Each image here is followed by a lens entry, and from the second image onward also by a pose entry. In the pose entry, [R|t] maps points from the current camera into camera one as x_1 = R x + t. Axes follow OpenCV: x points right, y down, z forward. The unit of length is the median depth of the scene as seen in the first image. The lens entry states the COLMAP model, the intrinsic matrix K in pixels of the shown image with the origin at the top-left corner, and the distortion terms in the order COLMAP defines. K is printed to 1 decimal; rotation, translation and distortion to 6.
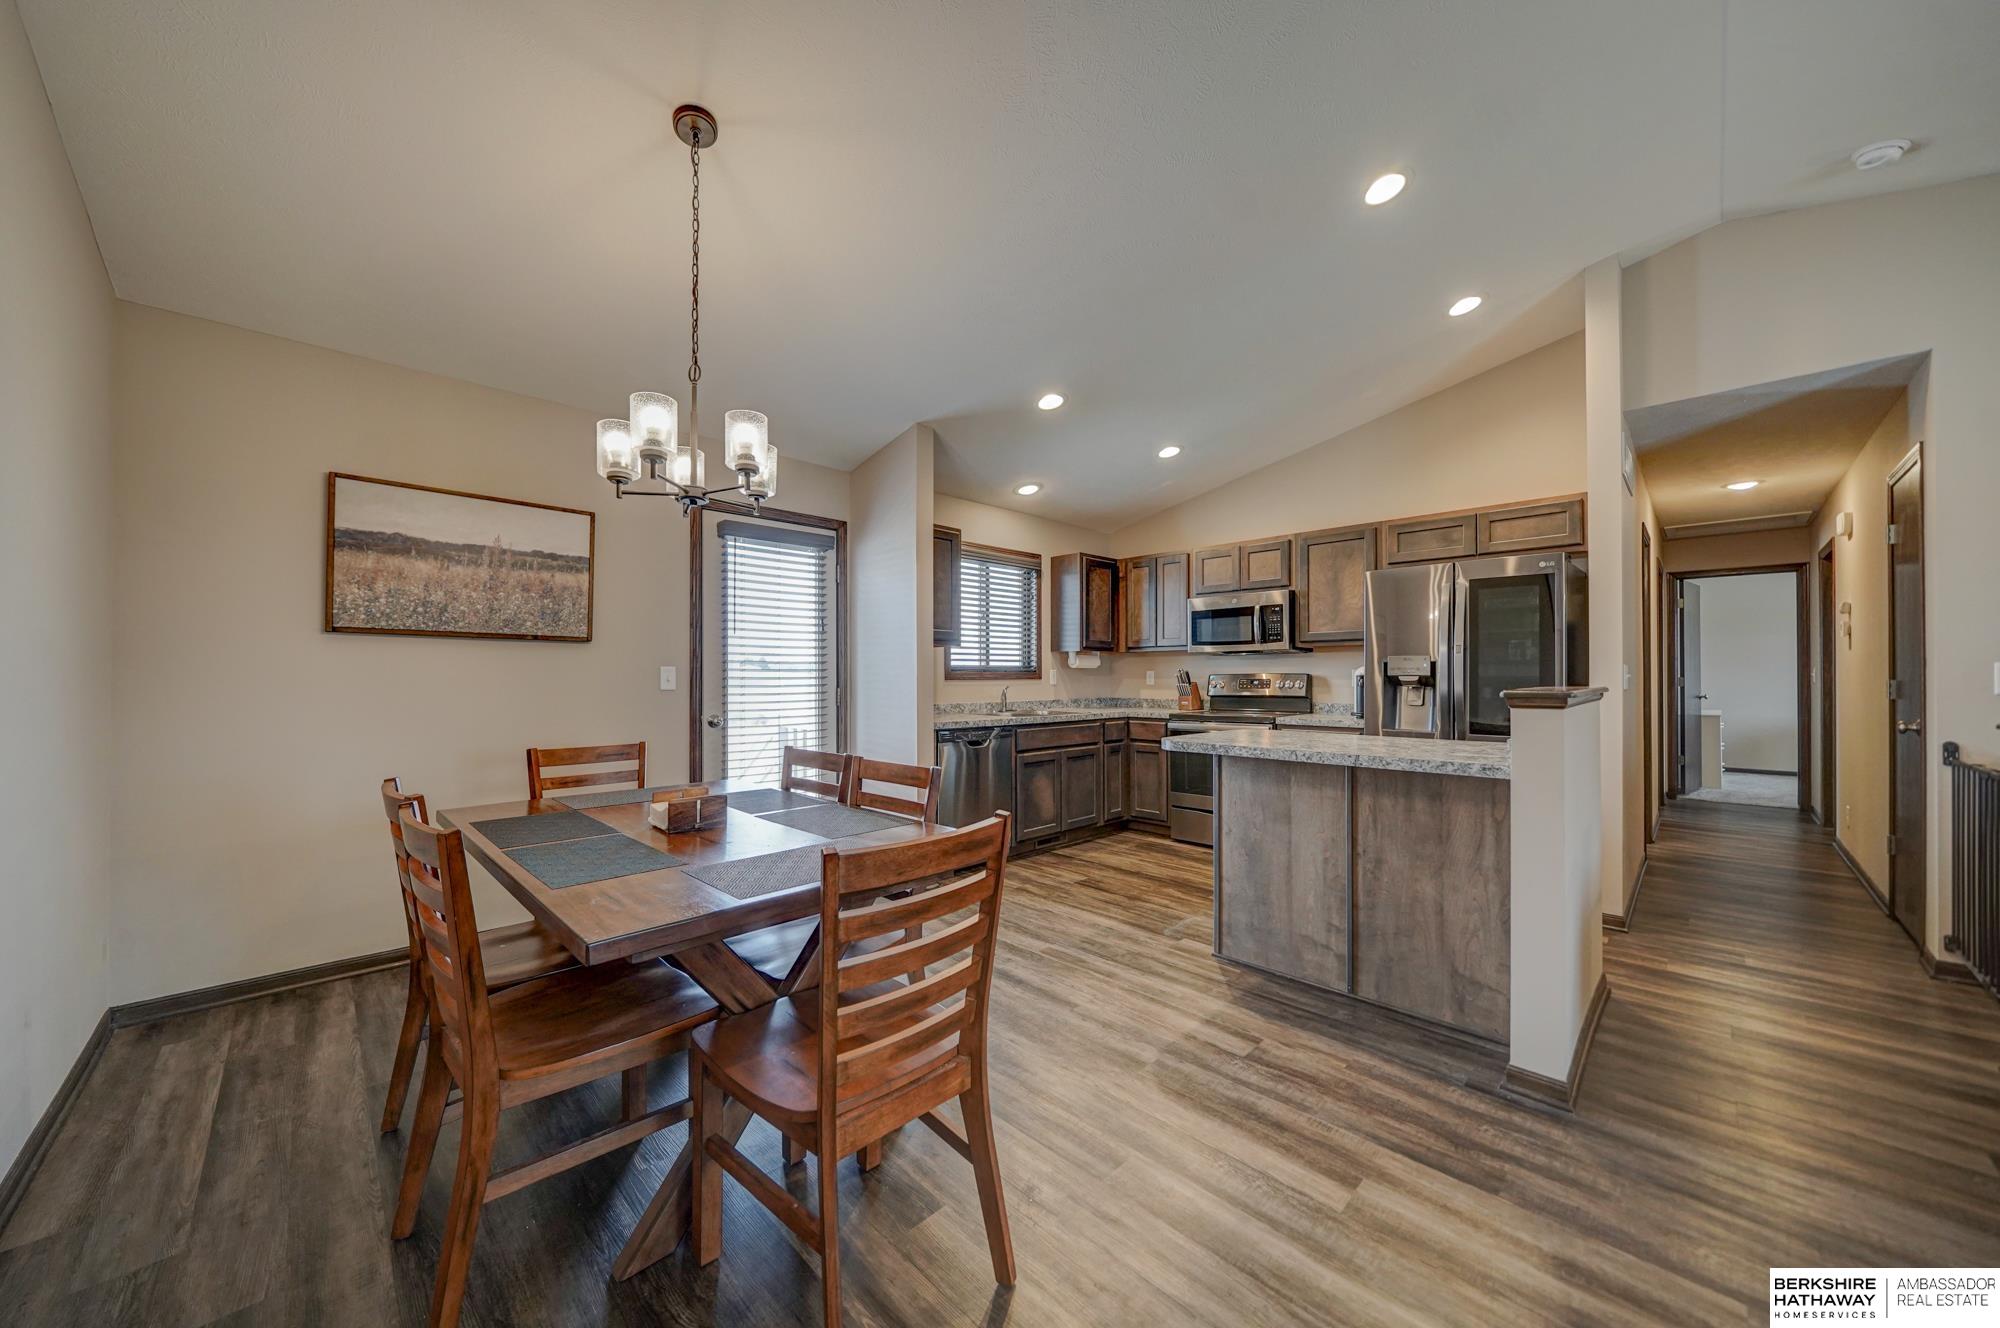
lens RADIAL K [[696.1, 0, 996.3], [0, 696.1, 675.8], [0, 0, 1]] dist [-0.008647, 0.000353]
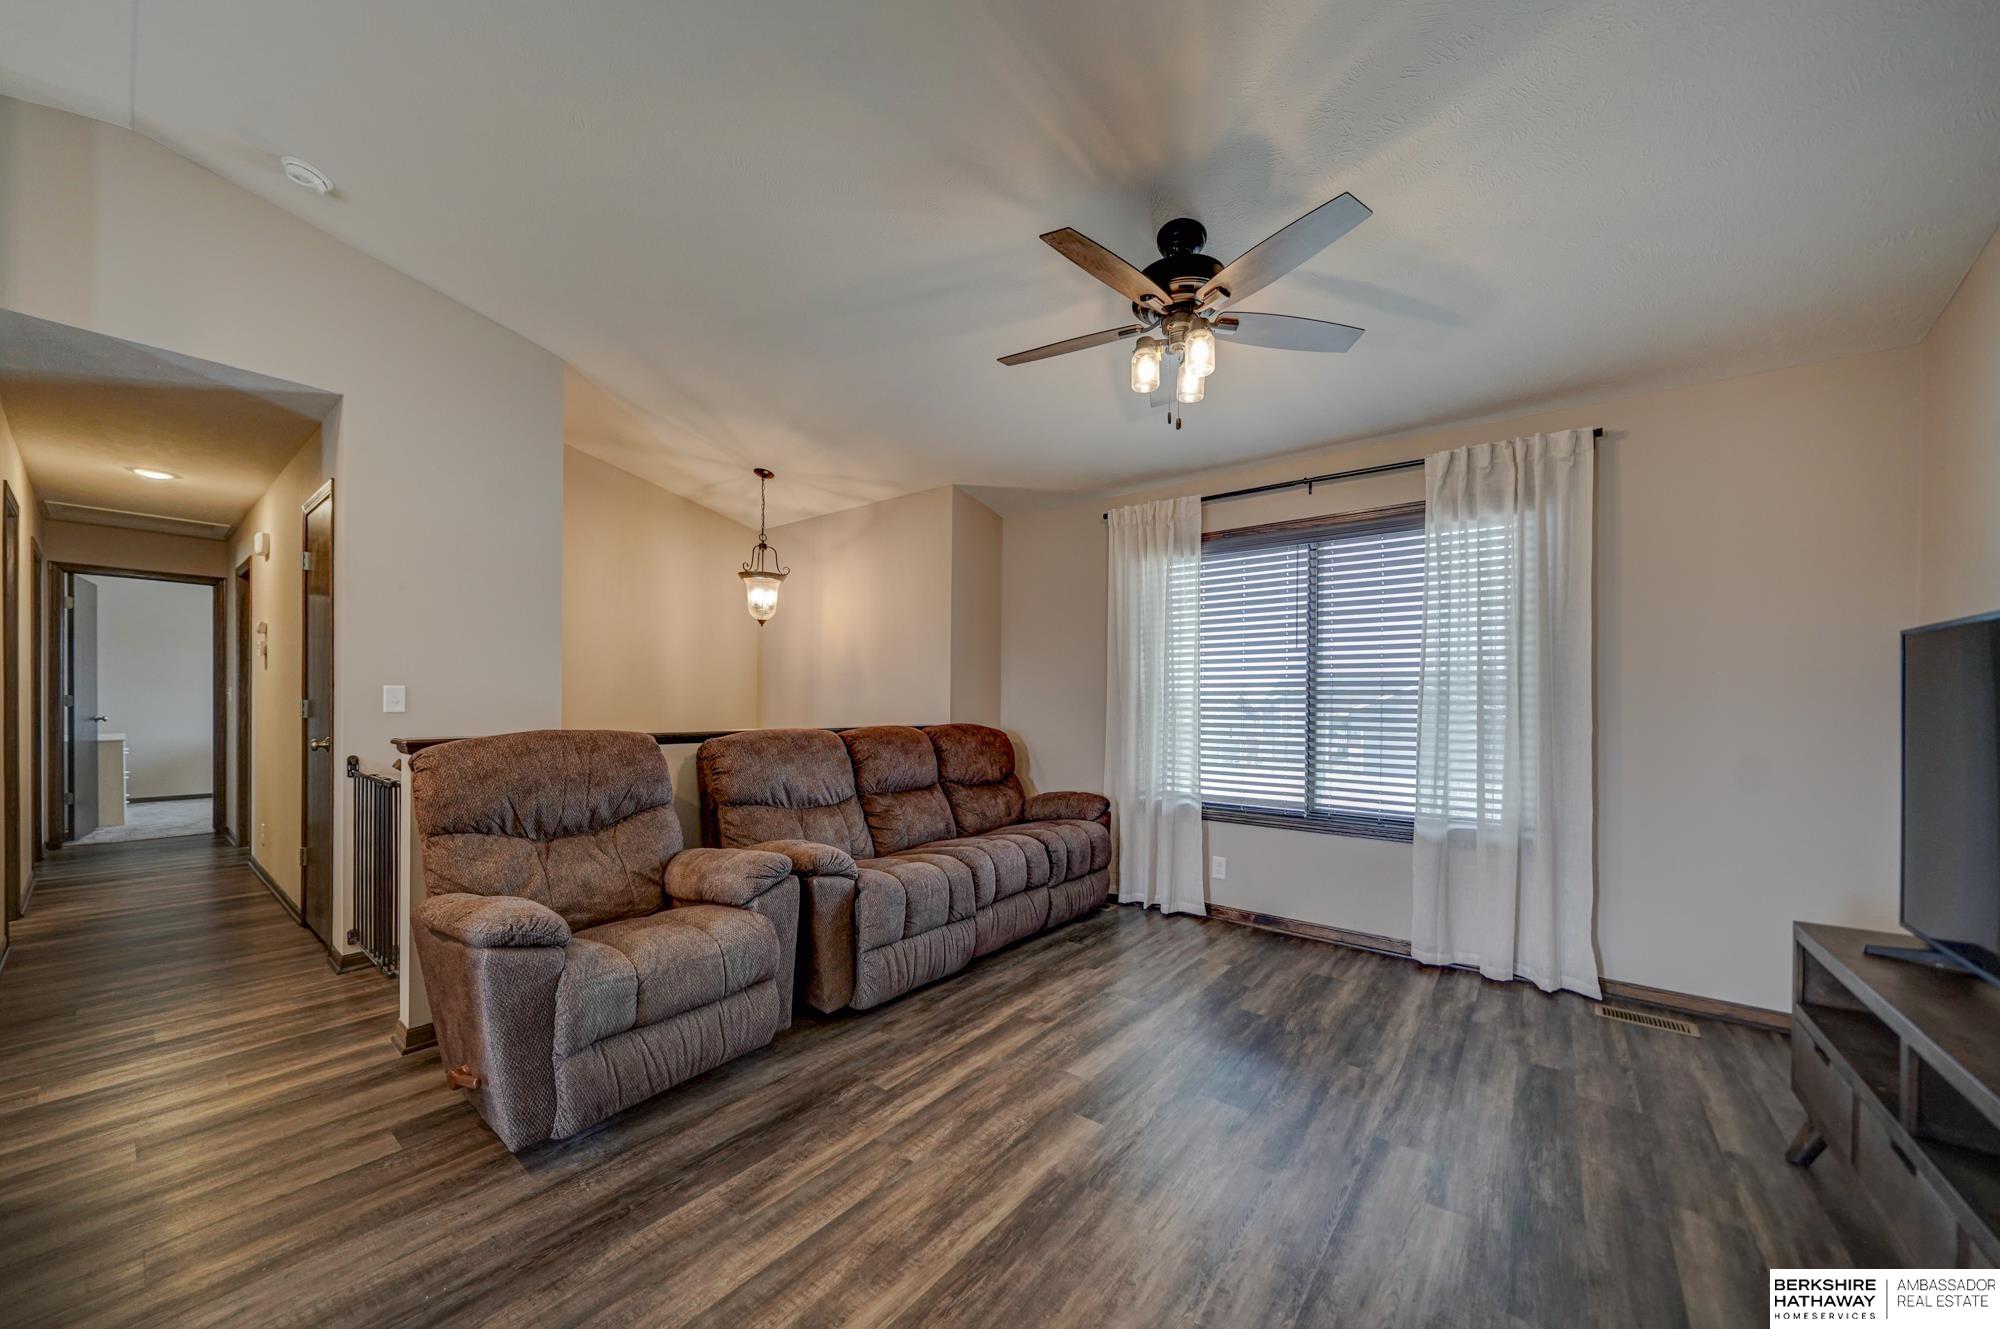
lens RADIAL K [[708.9, 0, 993.0], [0, 708.9, 703.4], [0, 0, 1]] dist [-0.000562, 0.000212]
pose [[-0.124951, -0.003722, 0.992156, 0.096845], [-0.009678, 0.999950, 0.002533, -0.001165], [-0.992116, -0.009285, -0.124980, 0.090588]]
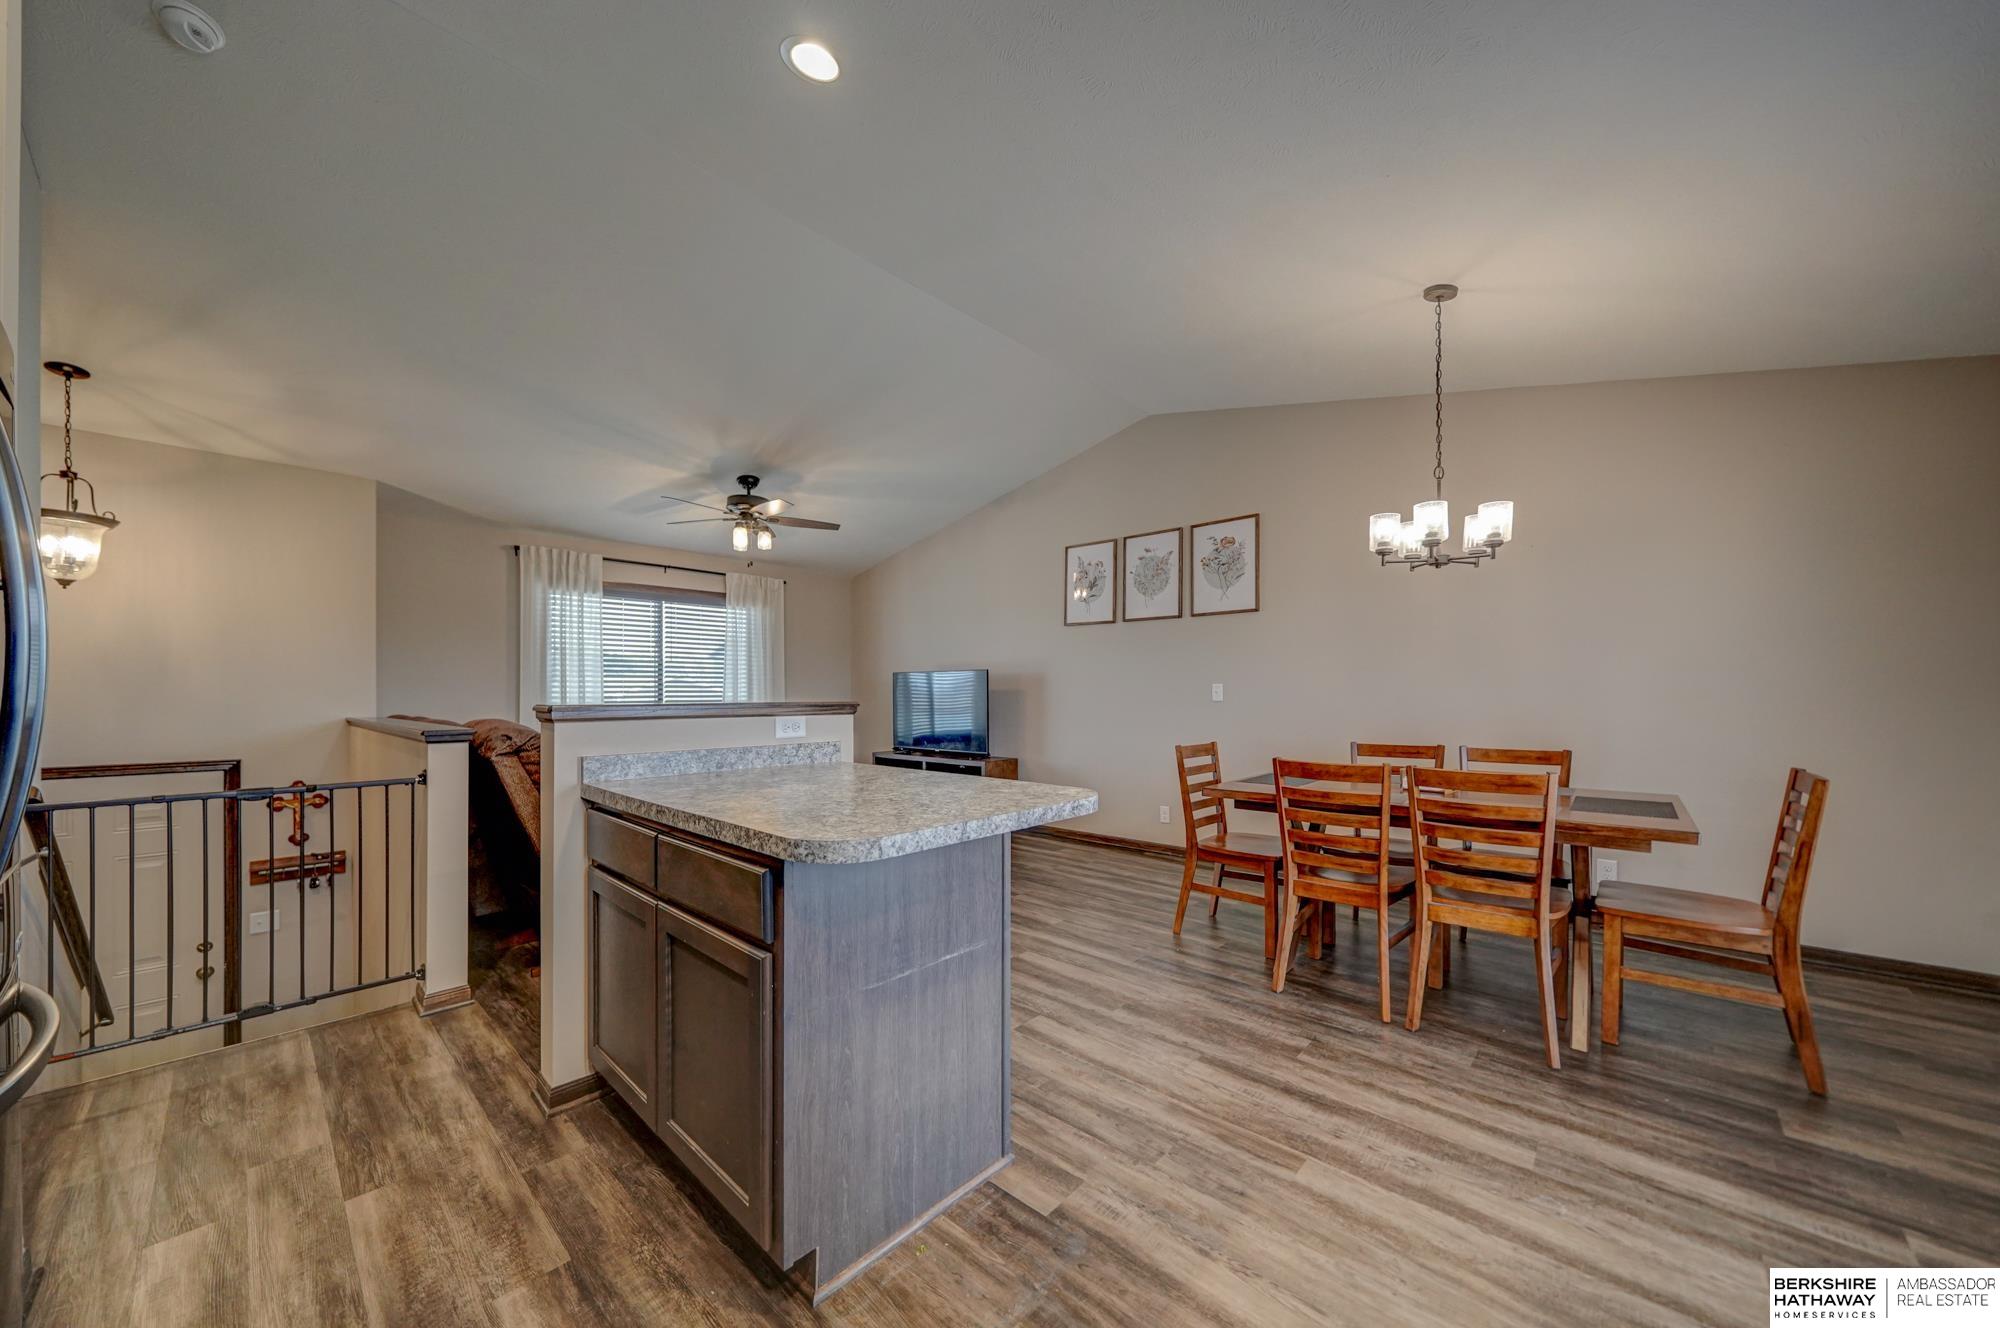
lens RADIAL K [[701.3, 0, 1006.4], [0, 701.3, 690.3], [0, 0, 1]] dist [-0.002536, -0.000136]
pose [[-0.998673, 0.003609, -0.051377, 0.284291], [0.003864, 0.999981, -0.004857, 0.003913], [0.051358, -0.005049, -0.998668, 1.314769]]
